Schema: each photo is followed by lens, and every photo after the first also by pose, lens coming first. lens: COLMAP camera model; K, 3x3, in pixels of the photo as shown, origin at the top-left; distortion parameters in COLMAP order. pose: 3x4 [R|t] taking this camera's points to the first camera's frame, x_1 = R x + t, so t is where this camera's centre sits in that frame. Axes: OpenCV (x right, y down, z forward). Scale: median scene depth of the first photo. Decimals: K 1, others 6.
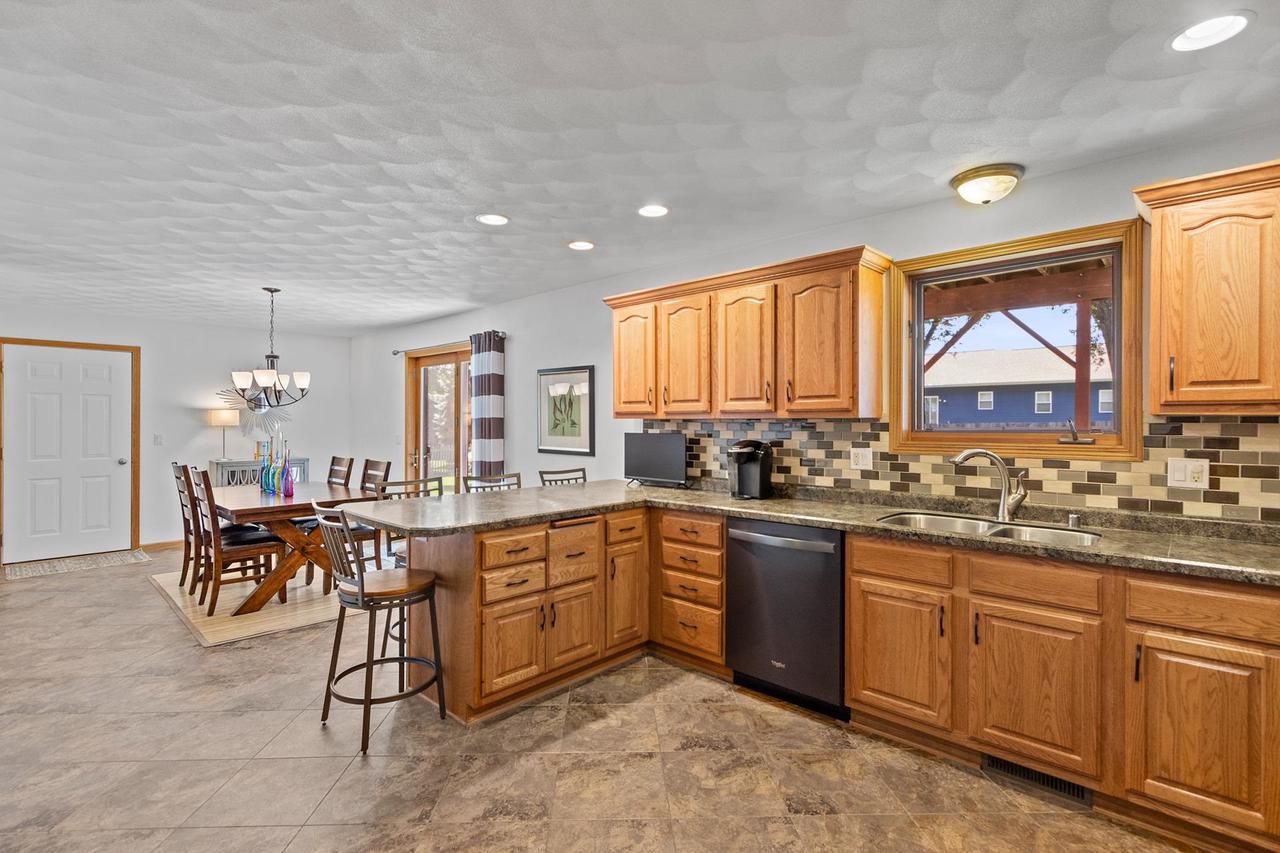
lens RADIAL K [[564.7, 0, 594.6], [0, 564.7, 422.9], [0, 0, 1]] dist [0.001061, 0.000081]
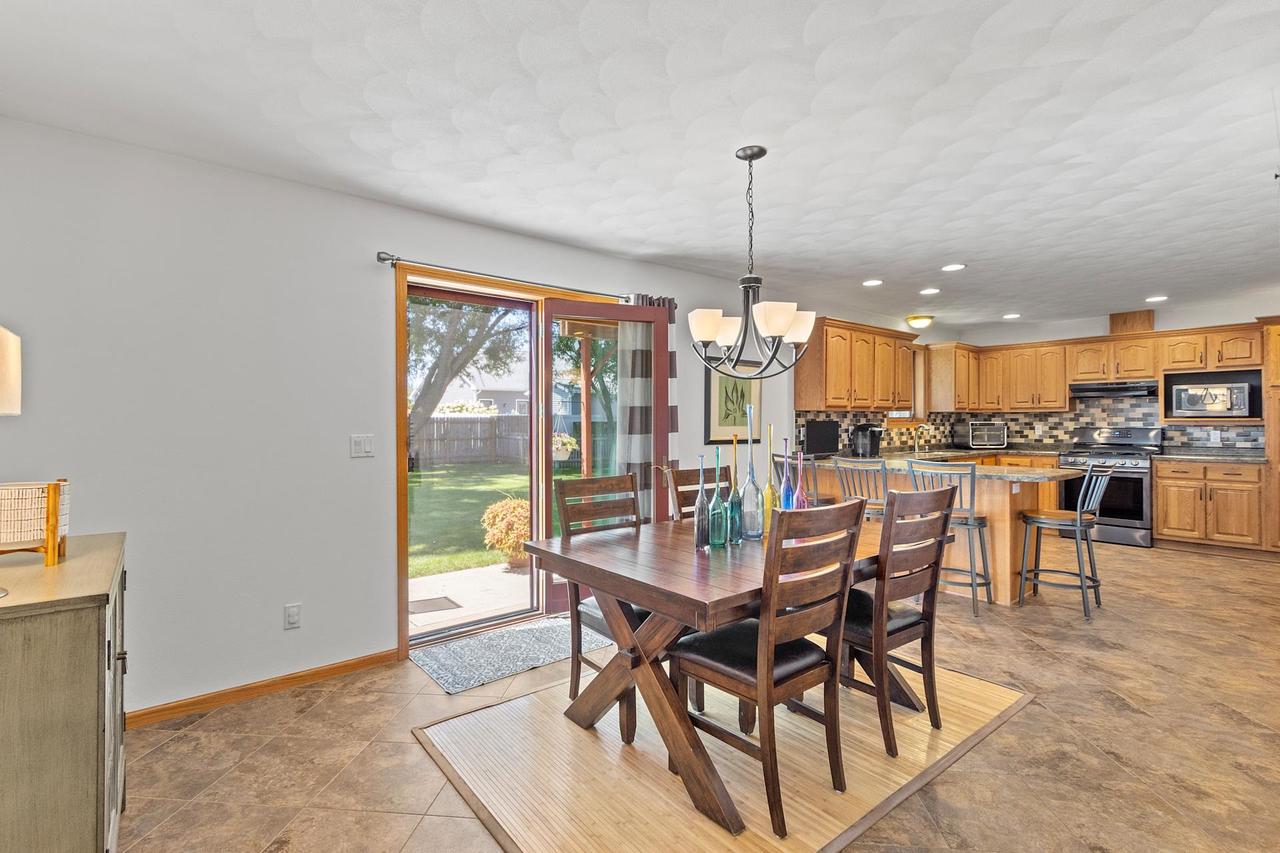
lens RADIAL K [[596.0, 0, 627.3], [0, 596.0, 422.9], [0, 0, 1]] dist [0.003680, 0.000289]
pose [[0.128327, -0.007607, 0.991703, -1.325328], [0.002305, 0.999970, 0.007373, 0.011054], [-0.991729, 0.001340, 0.128341, 1.220241]]
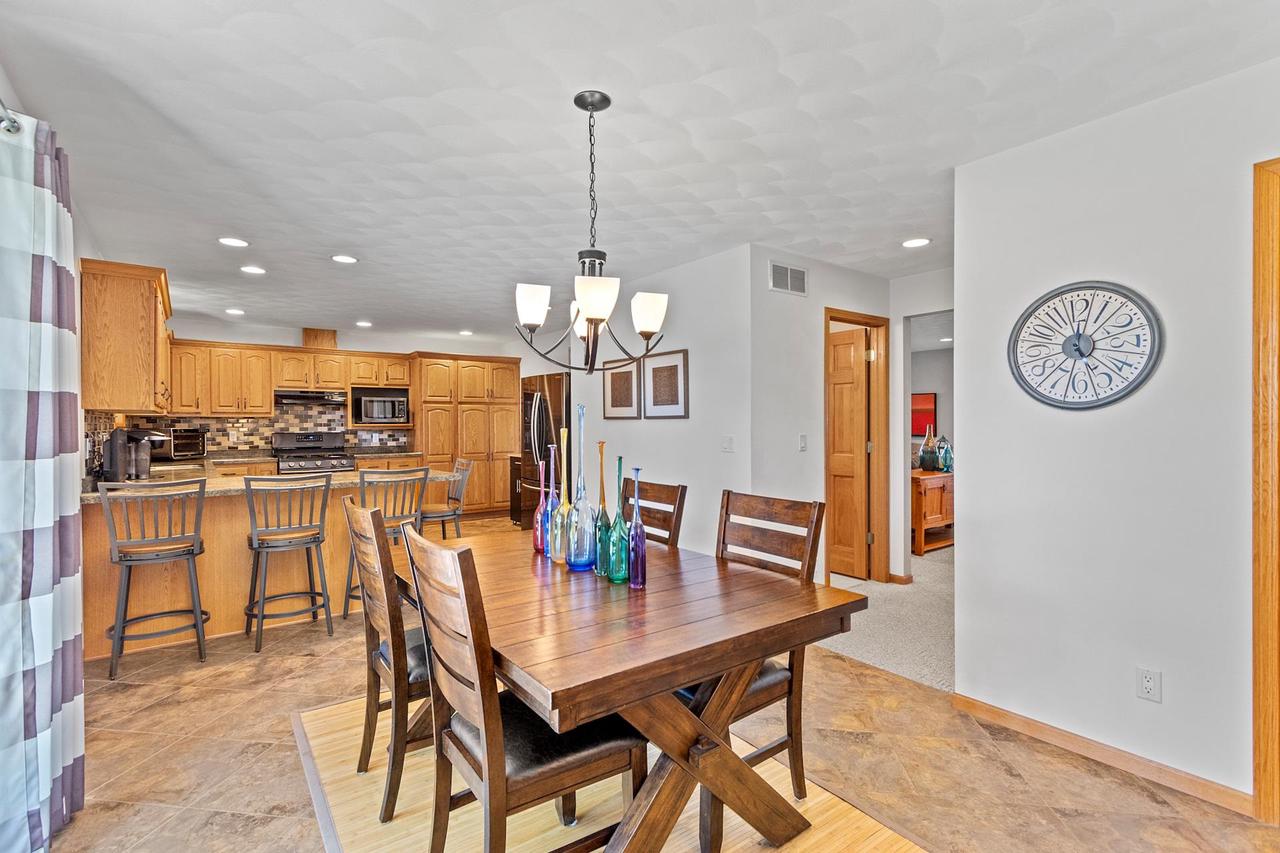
lens RADIAL K [[589.5, 0, 640.0], [0, 589.5, 426.5], [0, 0, 1]] dist [-0.001215, -0.000183]
pose [[-0.988498, 0.000525, 0.151236, -0.795038], [0.001245, 0.999988, 0.004664, 0.014072], [-0.151231, 0.004799, -0.988487, 1.683649]]
